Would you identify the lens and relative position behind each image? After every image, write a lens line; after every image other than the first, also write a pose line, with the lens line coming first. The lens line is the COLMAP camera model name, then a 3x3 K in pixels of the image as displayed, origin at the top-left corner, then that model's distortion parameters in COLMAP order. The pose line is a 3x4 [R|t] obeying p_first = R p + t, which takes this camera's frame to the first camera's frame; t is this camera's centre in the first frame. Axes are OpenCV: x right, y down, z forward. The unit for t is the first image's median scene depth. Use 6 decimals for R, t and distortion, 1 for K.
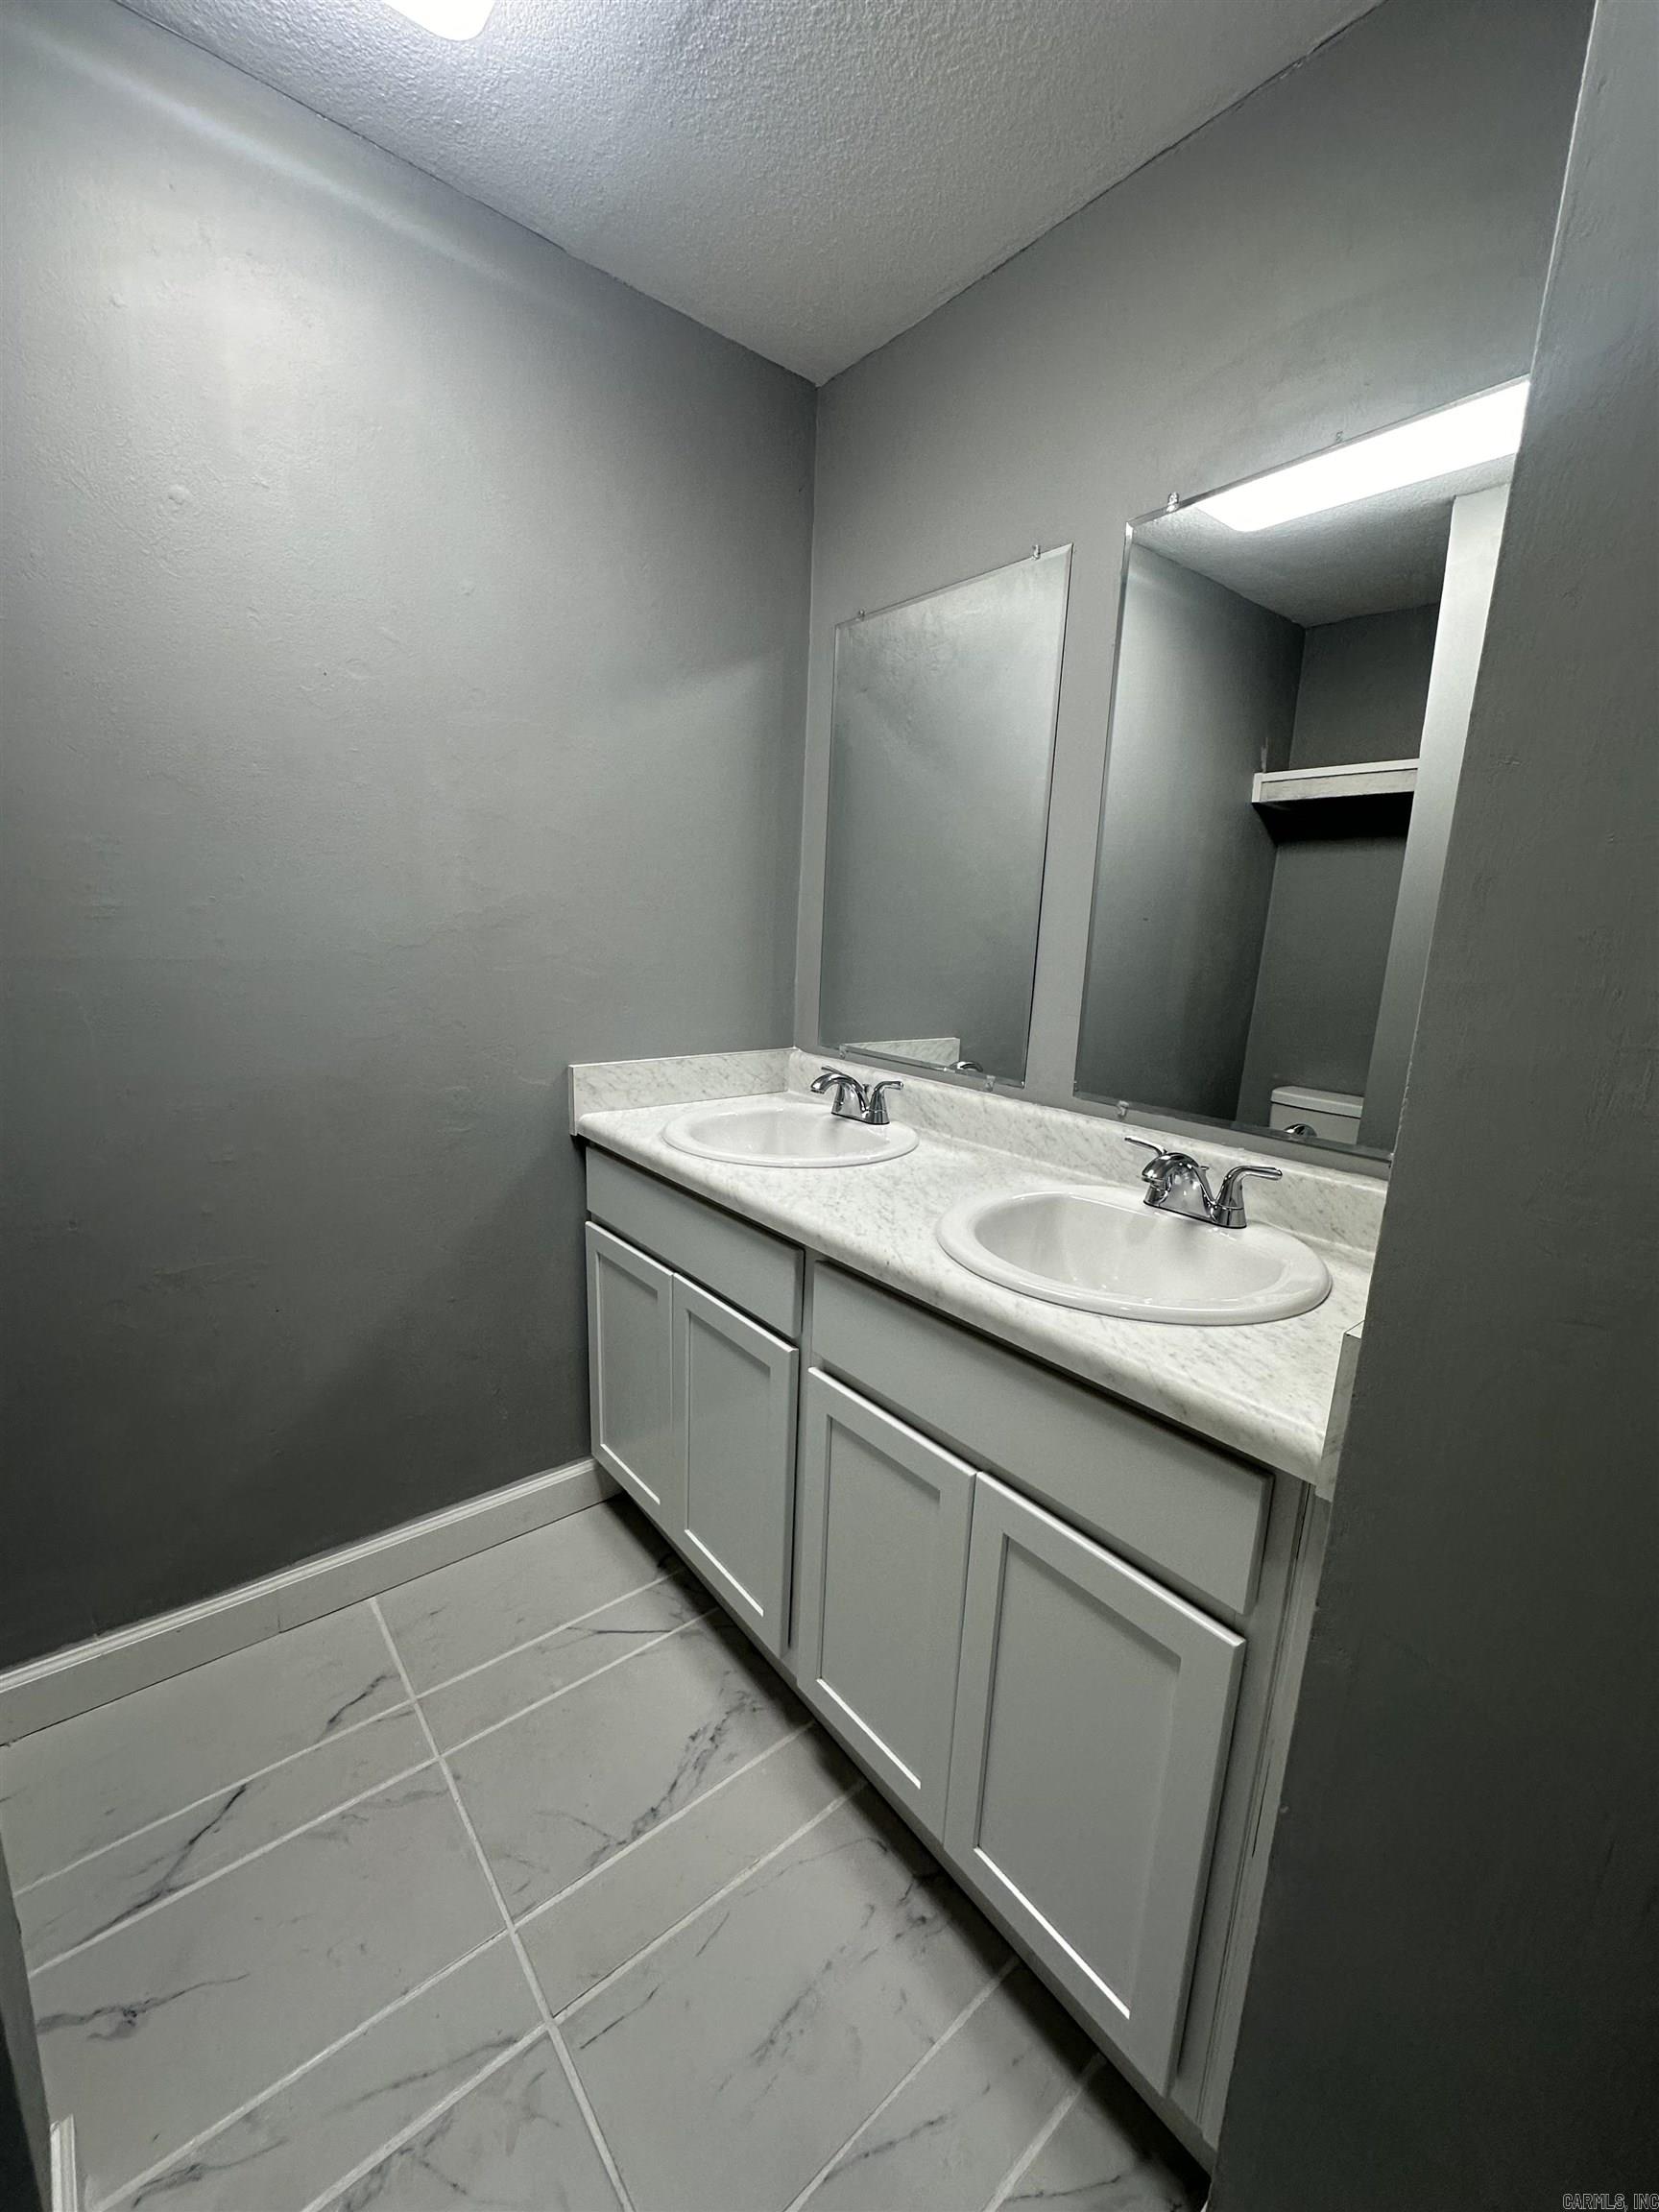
lens RADIAL K [[886.9, 0, 829.5], [0, 886.9, 1109.7], [0, 0, 1]] dist [0.001359, 0.000119]
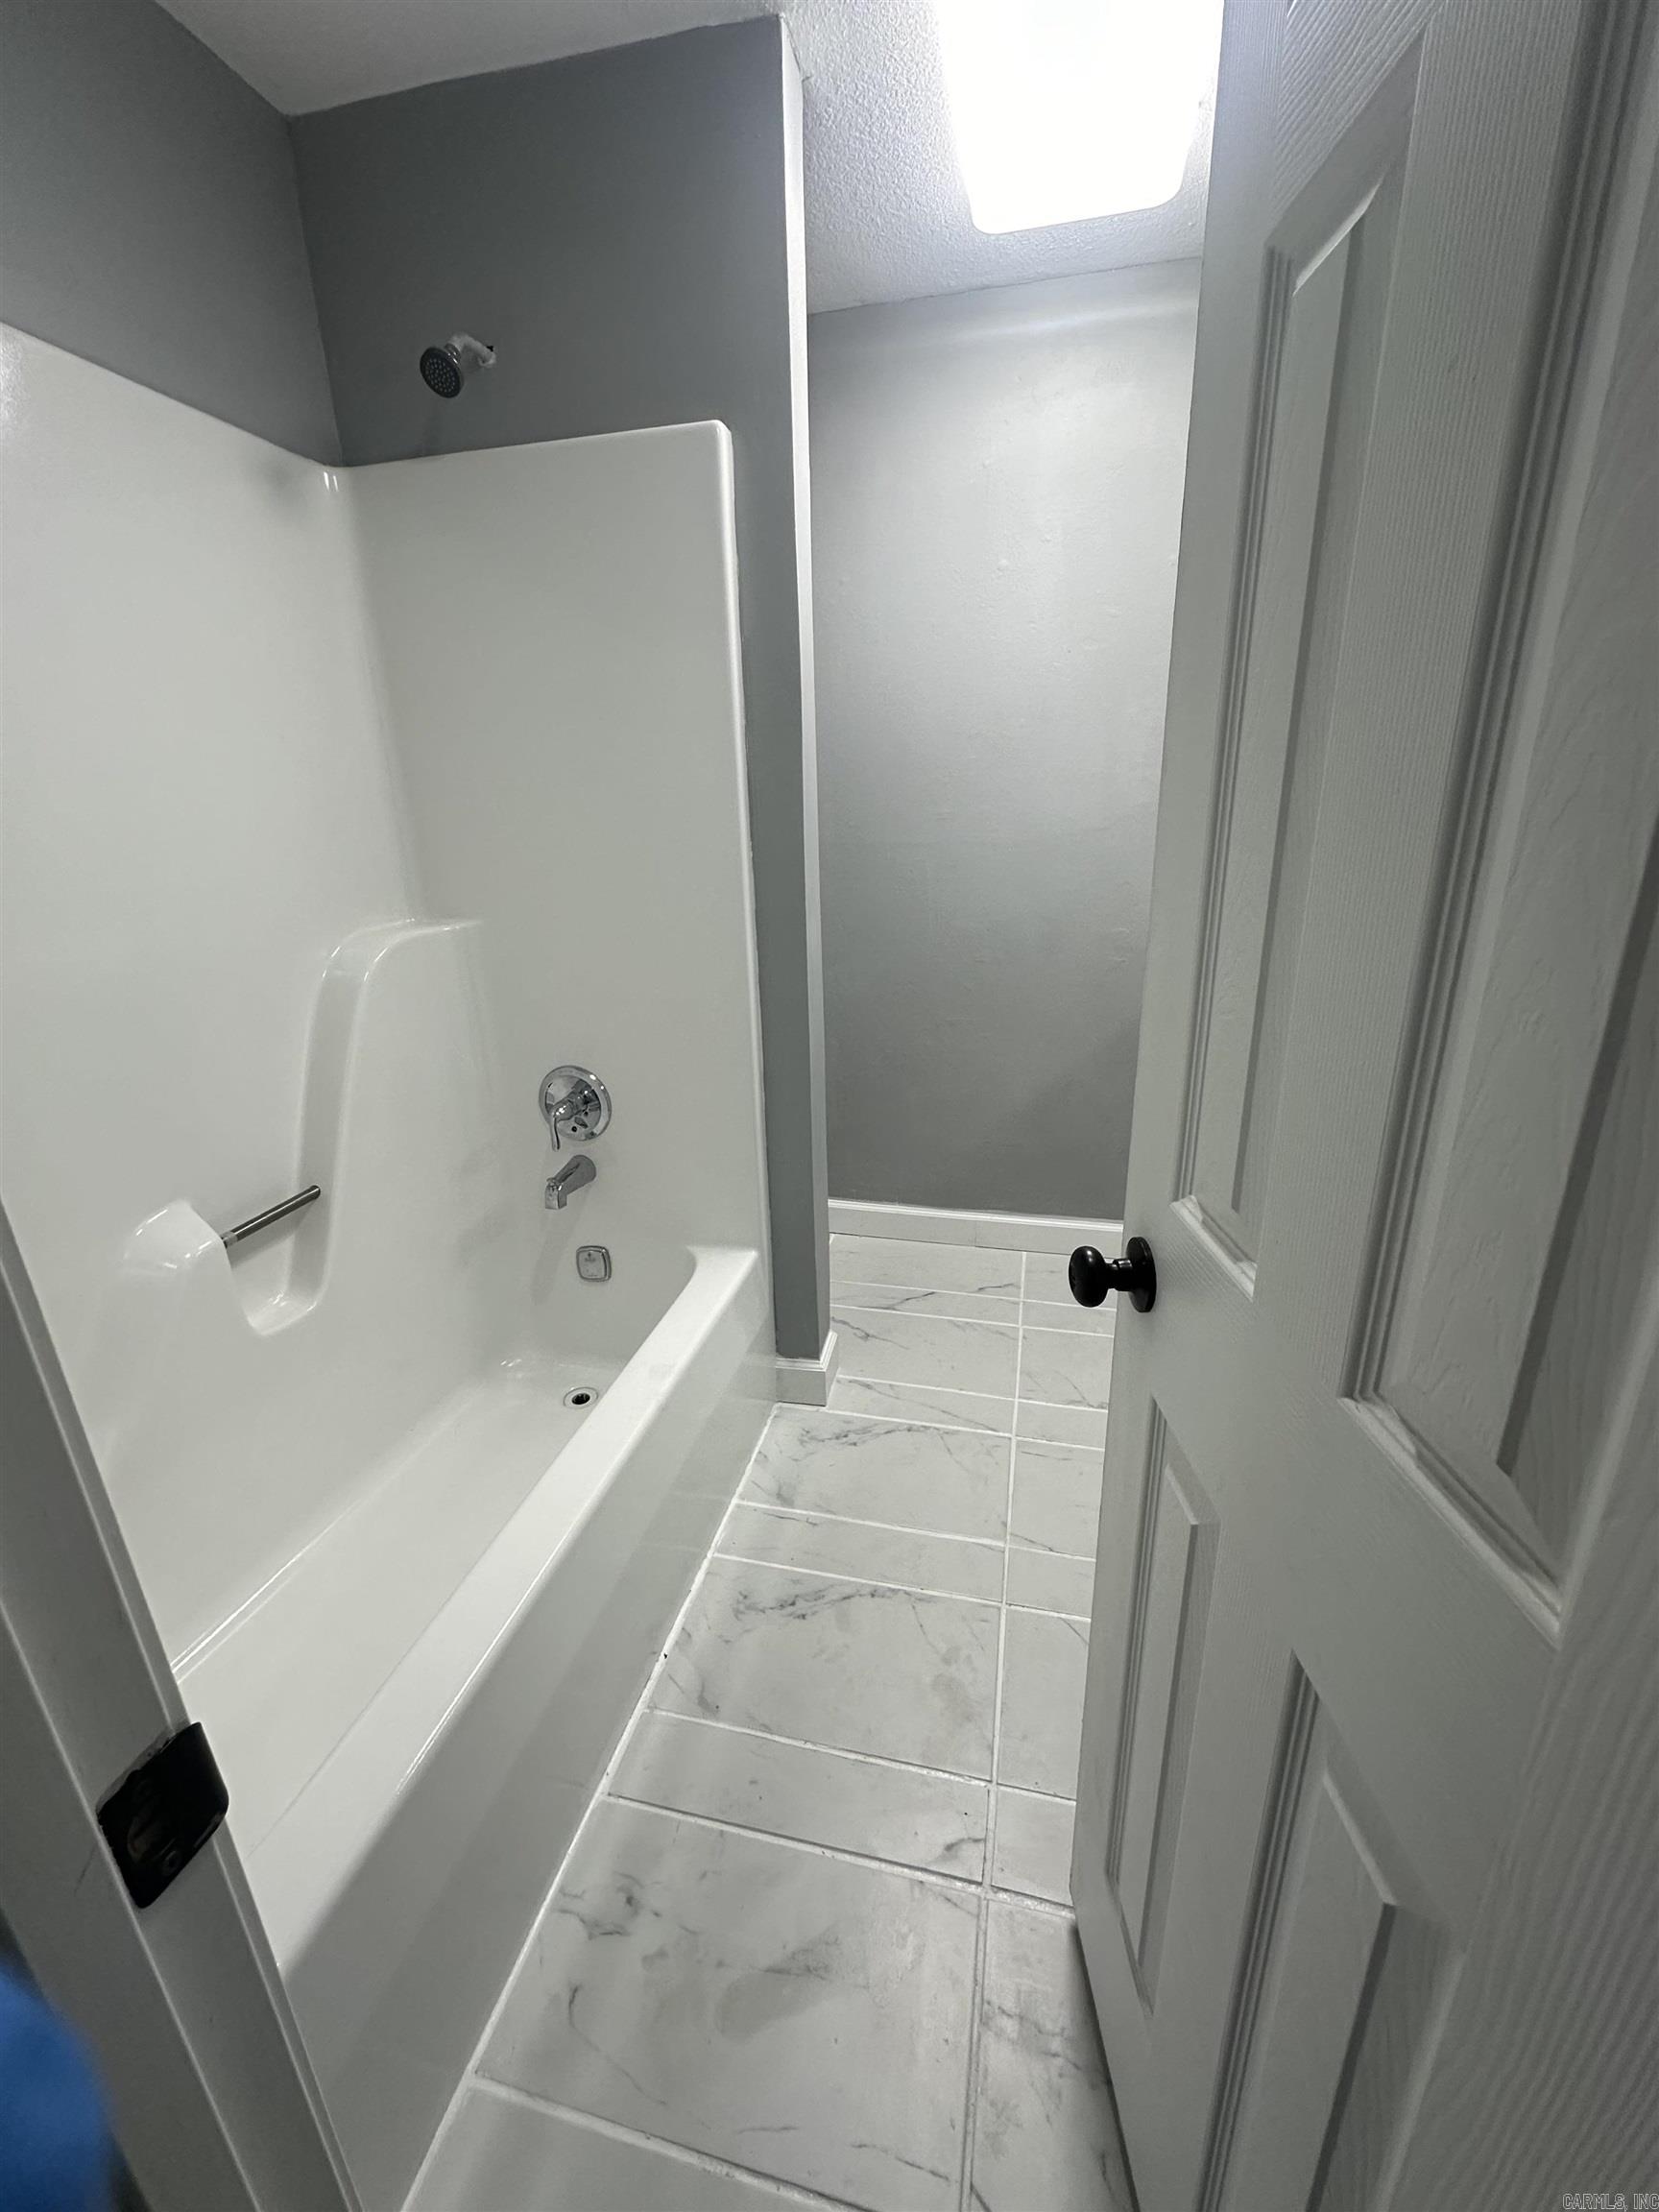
lens RADIAL K [[886.9, 0, 831.0], [0, 886.9, 1106.1], [0, 0, 1]] dist [0.001359, 0.000119]
pose [[0.601100, 0.200205, -0.773690, 0.624309], [-0.115909, 0.979716, 0.163466, 0.101174], [0.790724, -0.008582, 0.612113, -0.340461]]
